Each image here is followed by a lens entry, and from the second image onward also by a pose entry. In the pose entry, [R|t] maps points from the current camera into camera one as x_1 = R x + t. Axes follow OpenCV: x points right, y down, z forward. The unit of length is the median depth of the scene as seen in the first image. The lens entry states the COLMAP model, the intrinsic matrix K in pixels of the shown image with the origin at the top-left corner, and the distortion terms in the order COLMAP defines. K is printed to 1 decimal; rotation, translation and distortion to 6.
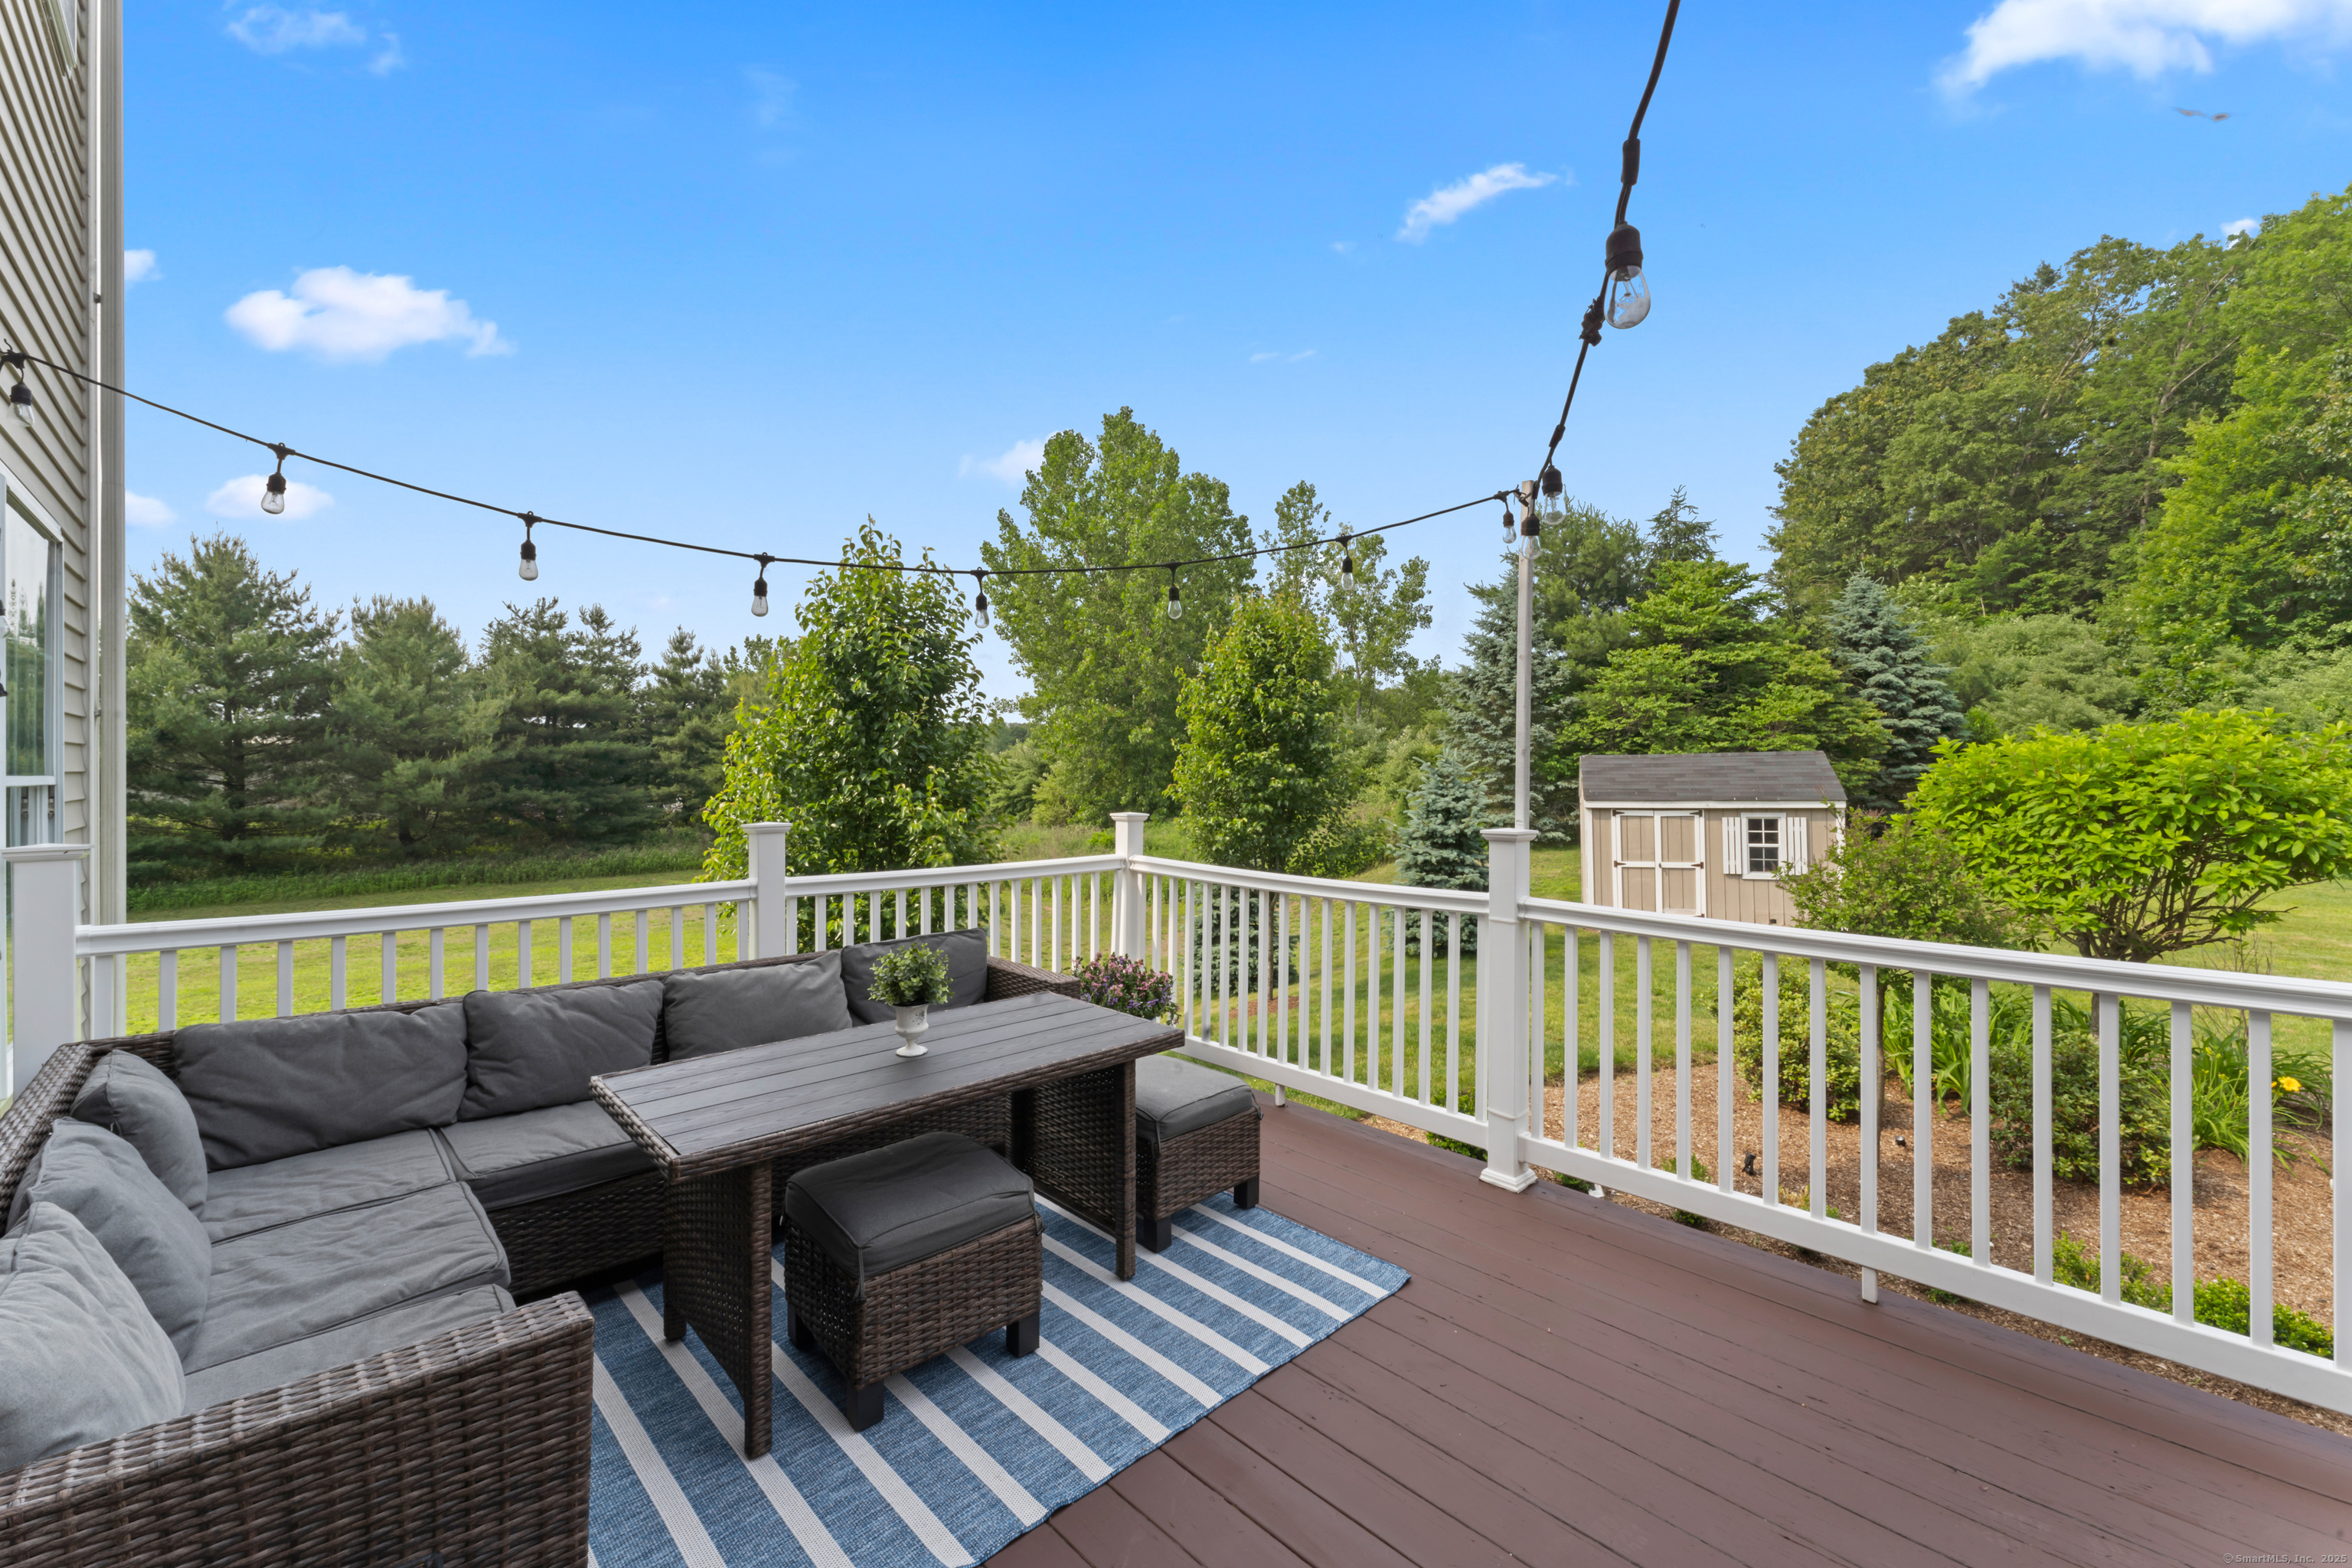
lens RADIAL K [[949.8, 0, 1177.2], [0, 949.8, 764.9], [0, 0, 1]] dist [-0.000332, 0.000764]
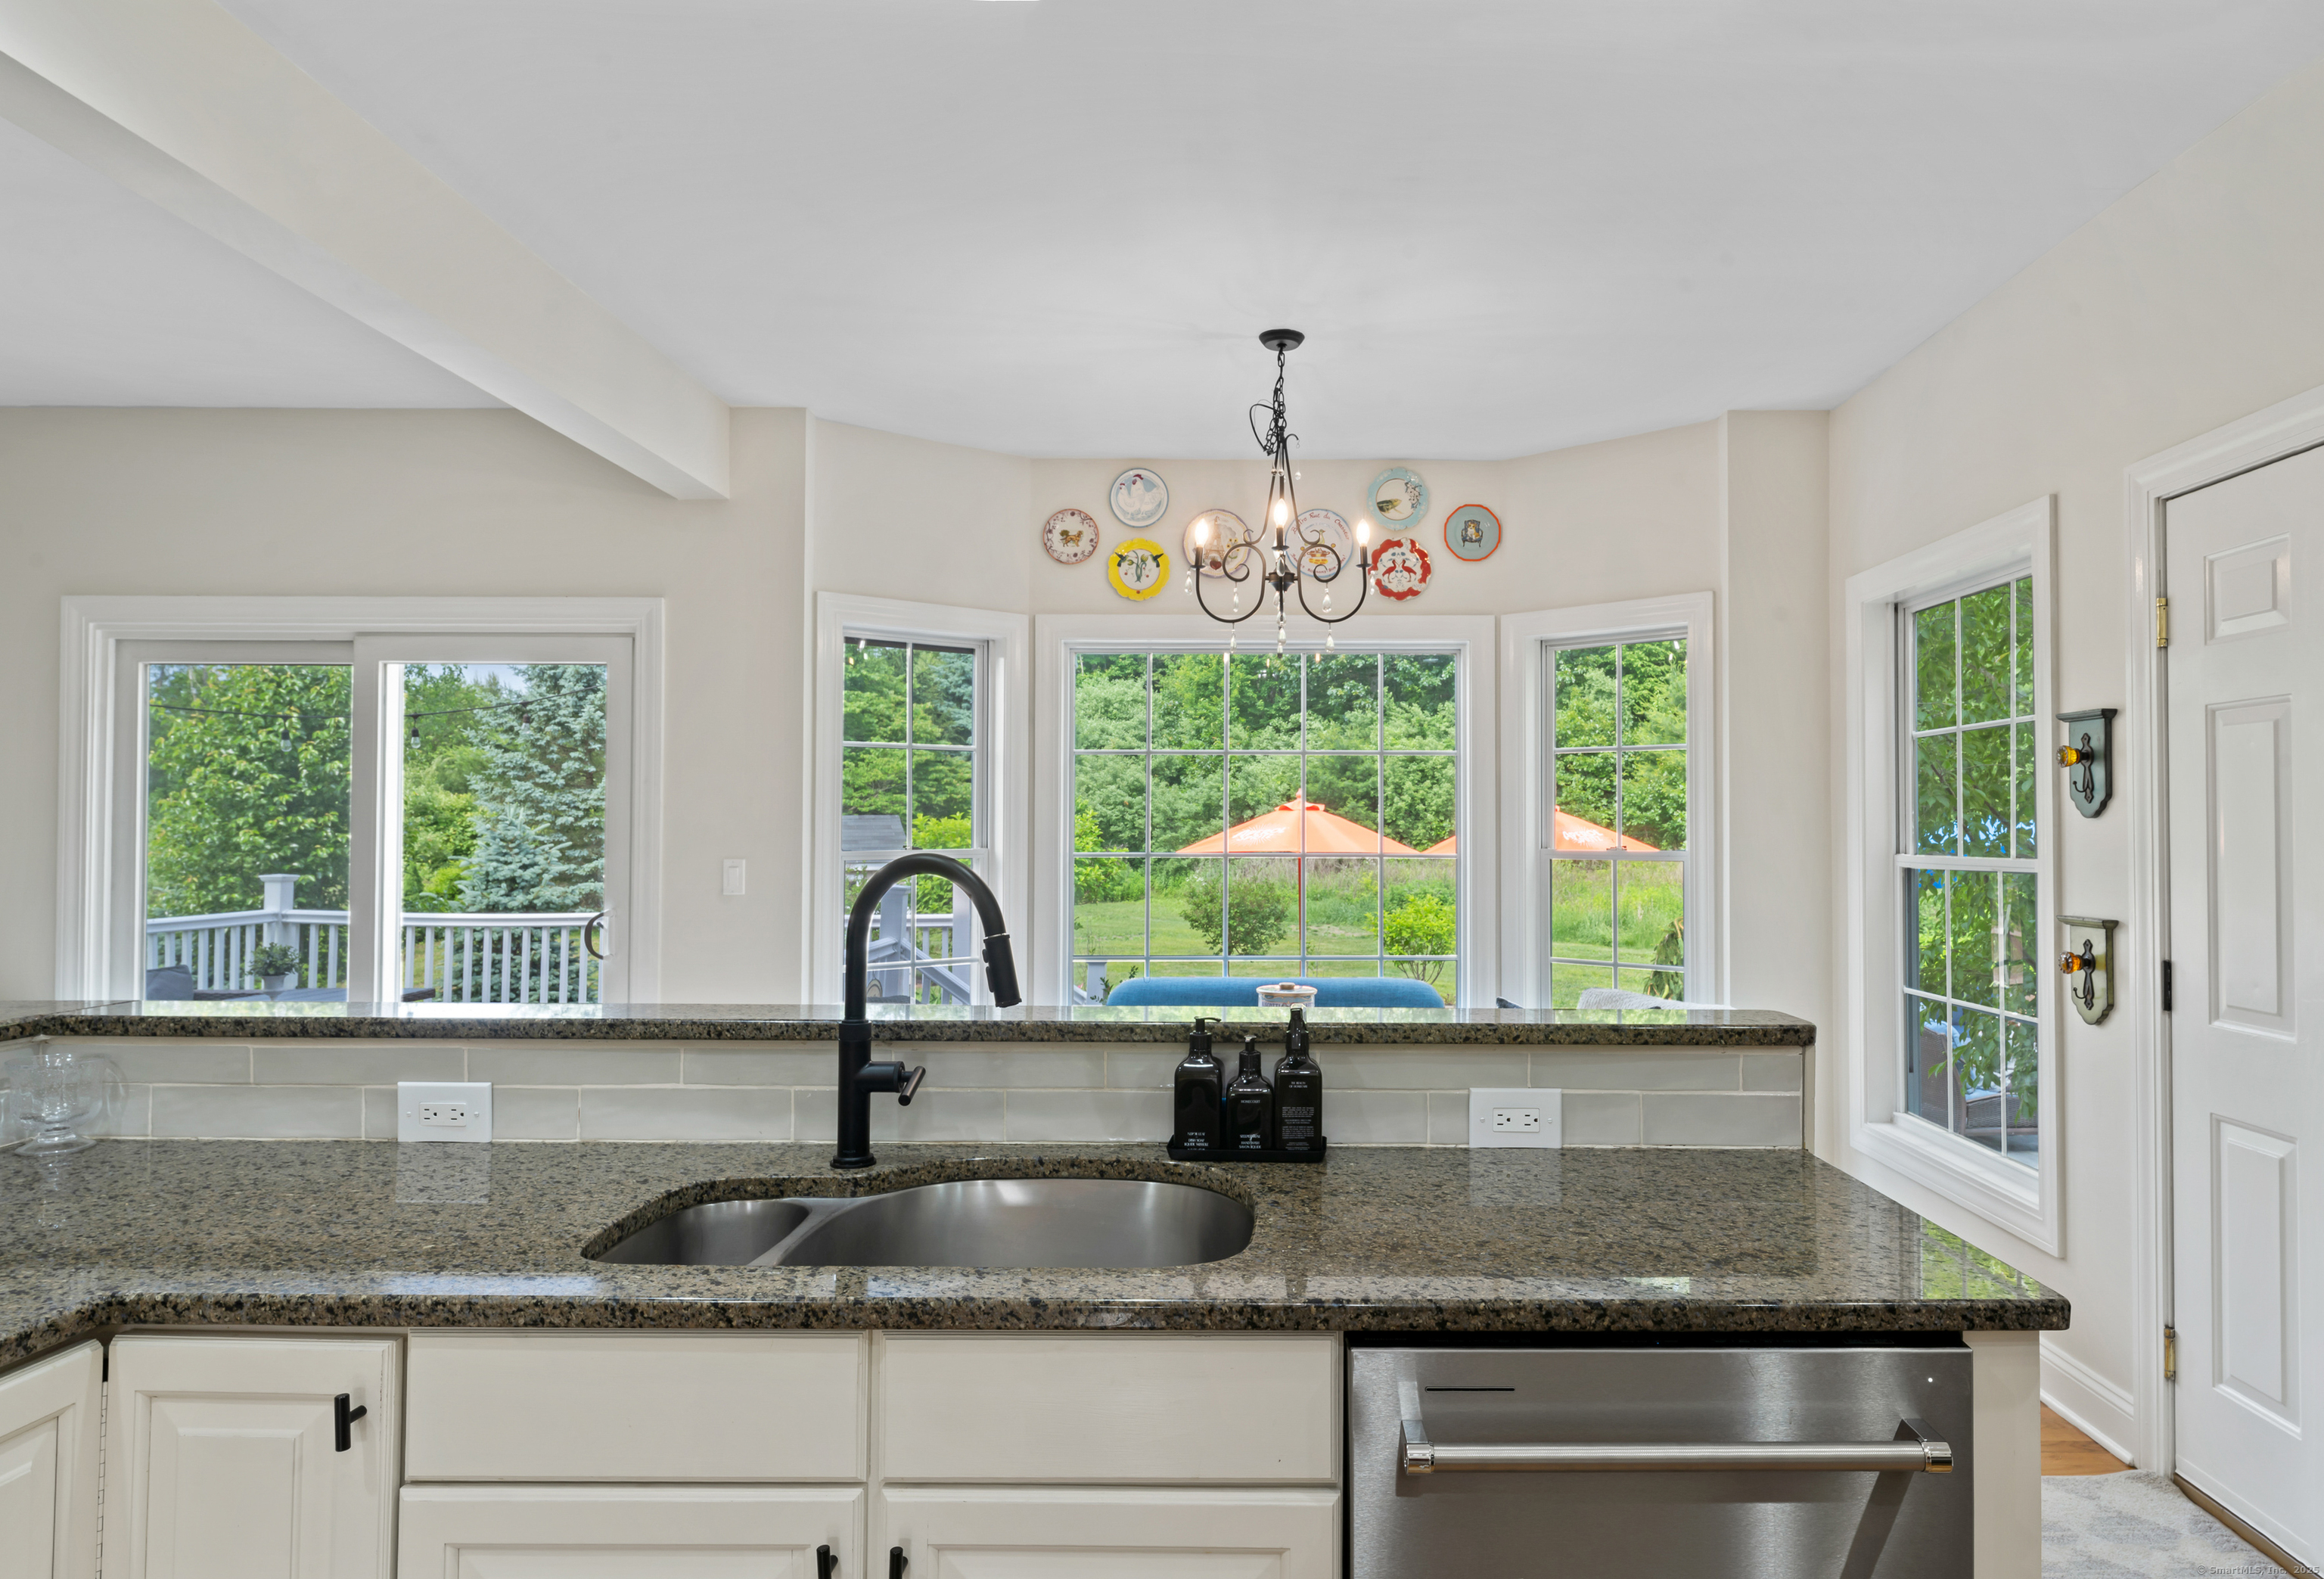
lens RADIAL K [[1360.0, 0, 1258.7], [0, 1360.0, 803.8], [0, 0, 1]] dist [0.002057, 0.000419]
pose [[0.687691, 0.018225, 0.725775, -0.067927], [-0.008669, 0.999820, -0.016893, -0.002909], [-0.725952, 0.005325, 0.687725, -0.159320]]
